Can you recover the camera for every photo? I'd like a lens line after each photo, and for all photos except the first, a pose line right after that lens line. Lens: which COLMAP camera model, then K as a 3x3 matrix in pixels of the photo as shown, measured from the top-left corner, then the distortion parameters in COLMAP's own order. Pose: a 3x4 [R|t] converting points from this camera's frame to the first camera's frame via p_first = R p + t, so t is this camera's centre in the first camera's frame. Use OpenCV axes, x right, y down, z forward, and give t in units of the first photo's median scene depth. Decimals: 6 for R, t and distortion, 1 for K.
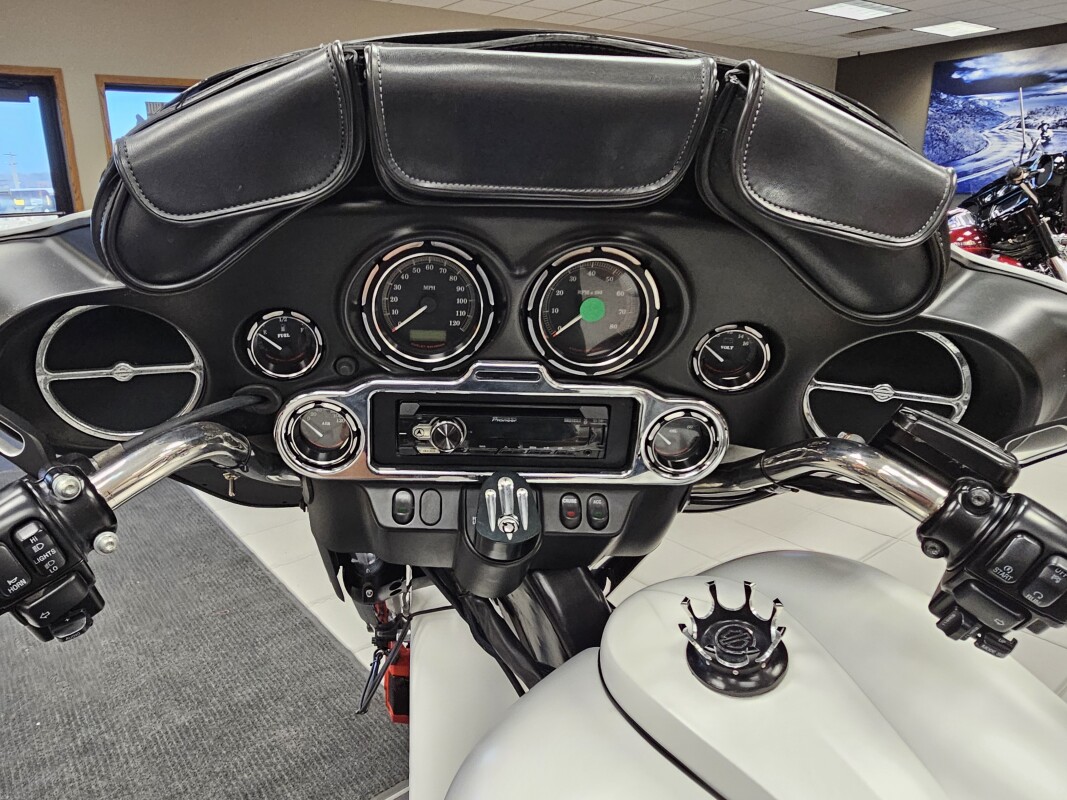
lens RADIAL K [[732.3, 0, 450.9], [0, 732.3, 384.6], [0, 0, 1]] dist [-0.027279, 0.016123]
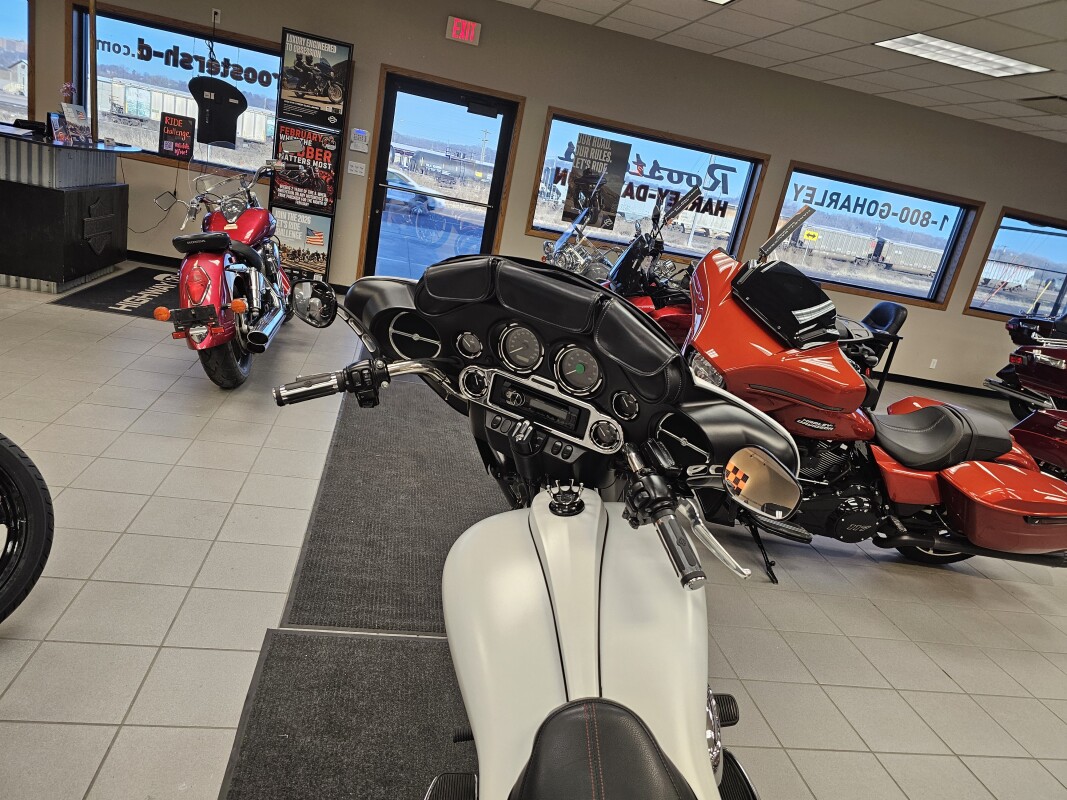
lens RADIAL K [[721.5, 0, 528.0], [0, 721.5, 399.6], [0, 0, 1]] dist [0.041185, -0.042185]
pose [[0.871807, 0.322331, -0.368857, 0.952527], [-0.324528, 0.944097, 0.057981, -0.084720], [0.366926, 0.069156, 0.927676, -1.292501]]
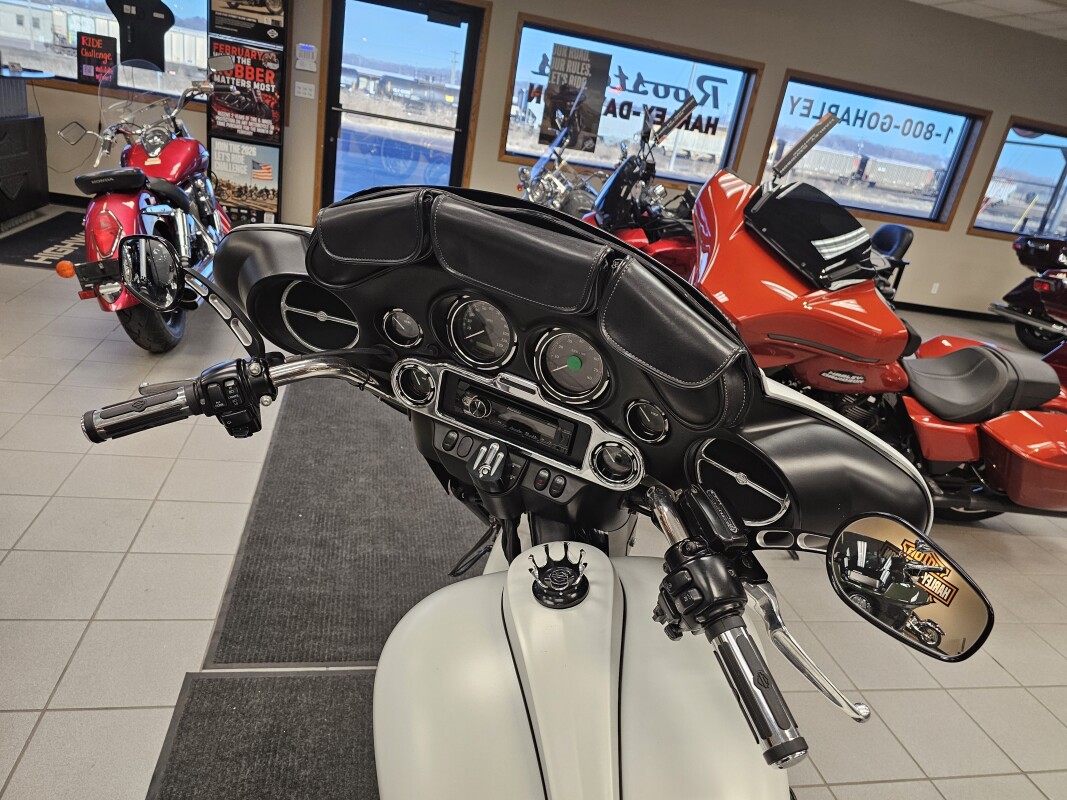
lens RADIAL K [[721.5, 0, 528.6], [0, 721.5, 398.1], [0, 0, 1]] dist [0.041185, -0.042185]
pose [[0.891801, 0.321196, -0.318627, 0.614540], [-0.292469, 0.946605, 0.135652, -0.208643], [0.345185, -0.027786, 0.938123, -0.492003]]
